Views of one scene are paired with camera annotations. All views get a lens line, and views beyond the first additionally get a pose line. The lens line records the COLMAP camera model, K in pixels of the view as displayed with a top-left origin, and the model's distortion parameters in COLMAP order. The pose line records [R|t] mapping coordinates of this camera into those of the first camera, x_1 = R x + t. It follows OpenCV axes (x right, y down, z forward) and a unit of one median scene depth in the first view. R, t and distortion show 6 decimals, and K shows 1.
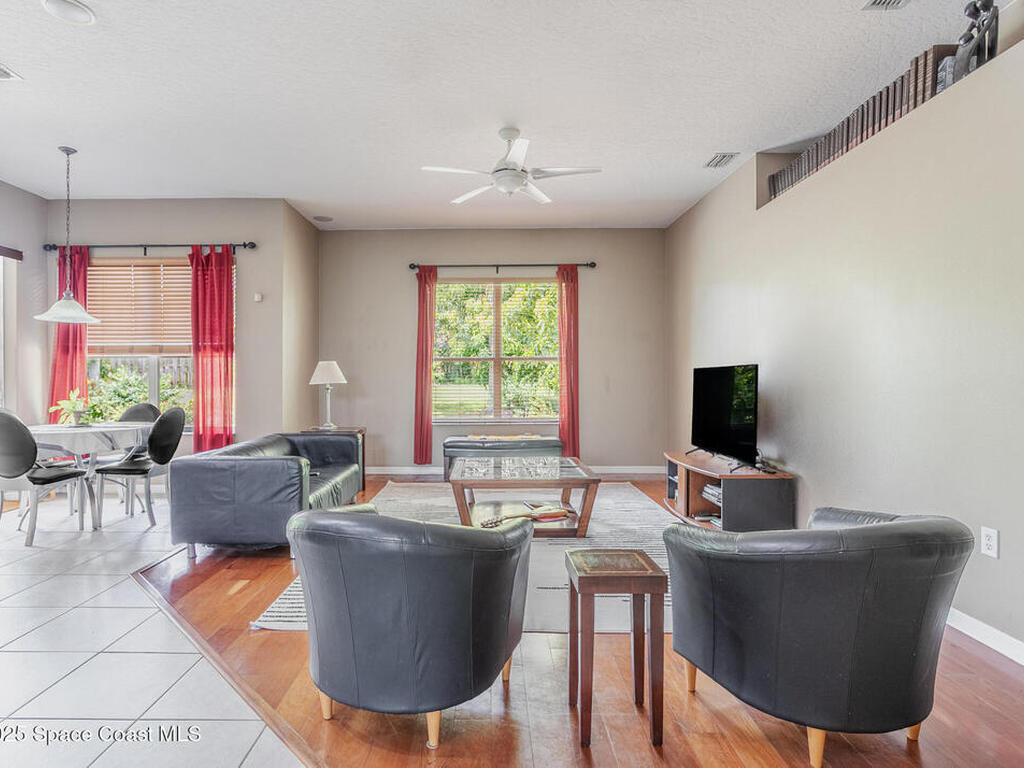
lens RADIAL K [[570.8, 0, 512.0], [0, 570.8, 384.0], [0, 0, 1]] dist [-0.019128, -0.001612]
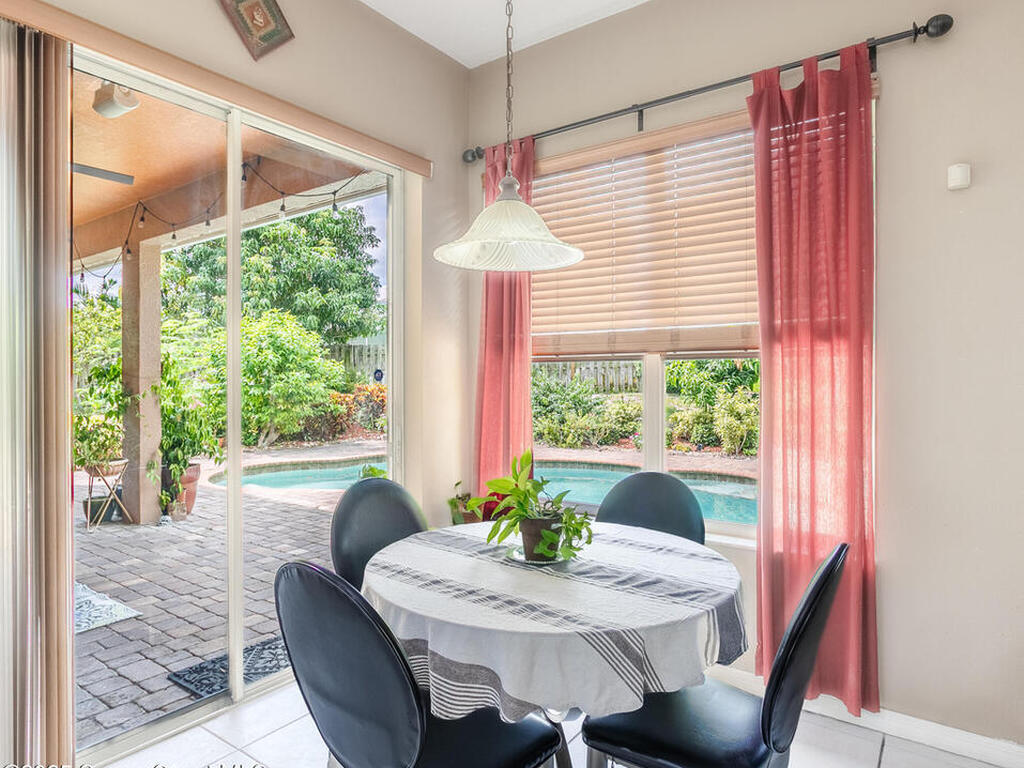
lens RADIAL K [[570.8, 0, 512.0], [0, 570.8, 384.0], [0, 0, 1]] dist [-0.019128, -0.001612]
pose [[0.811013, 0.008316, -0.584970, -0.468141], [-0.004804, 0.999960, 0.007555, -0.029916], [0.585009, -0.003317, 0.811020, 0.576936]]
